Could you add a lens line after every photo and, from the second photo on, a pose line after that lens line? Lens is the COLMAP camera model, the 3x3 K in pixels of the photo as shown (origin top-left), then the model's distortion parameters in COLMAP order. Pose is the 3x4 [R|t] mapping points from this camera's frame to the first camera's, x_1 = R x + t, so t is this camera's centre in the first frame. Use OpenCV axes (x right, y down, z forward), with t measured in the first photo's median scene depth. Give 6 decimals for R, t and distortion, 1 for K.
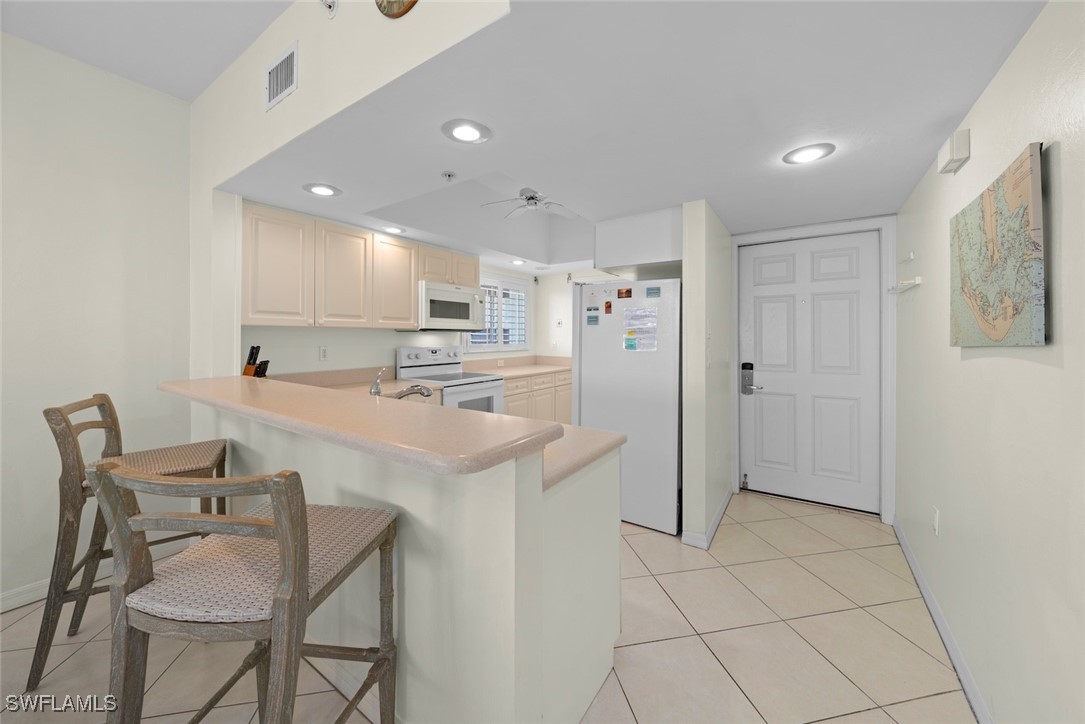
lens RADIAL K [[385.4, 0, 544.1], [0, 385.4, 333.2], [0, 0, 1]] dist [-0.003940, 0.000208]
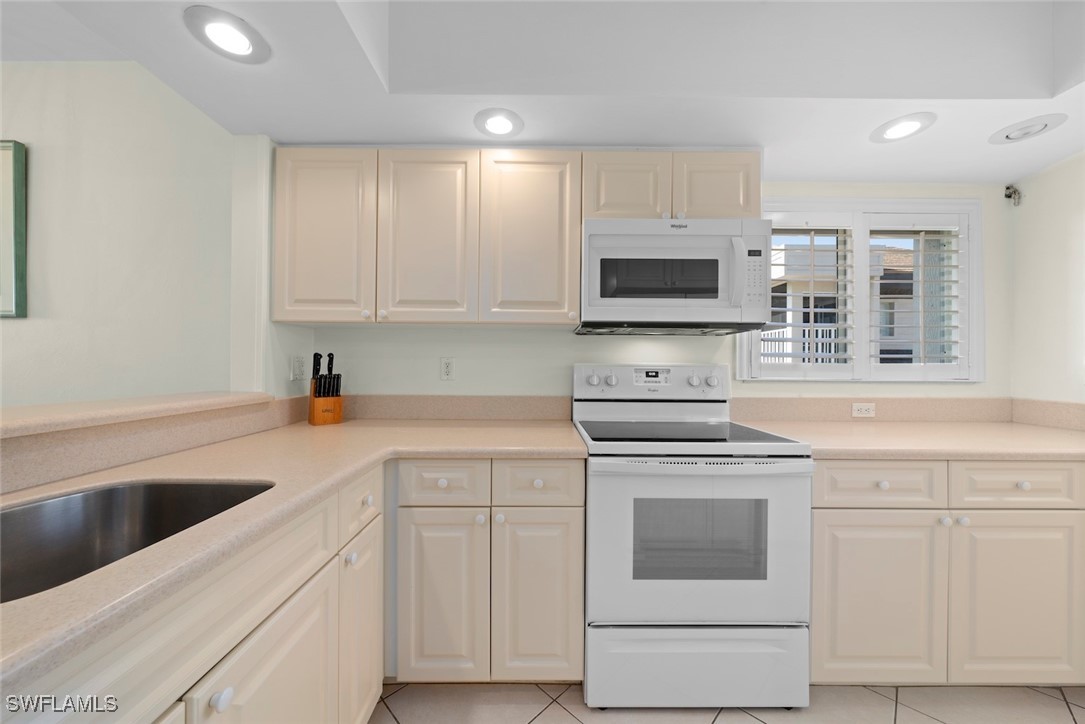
lens RADIAL K [[385.4, 0, 537.3], [0, 385.4, 365.5], [0, 0, 1]] dist [-0.003940, 0.000208]
pose [[0.557935, 0.002675, -0.829881, 0.048808], [0.000605, 0.999993, 0.003630, 0.040305], [0.829885, -0.002527, 0.557929, 0.685168]]
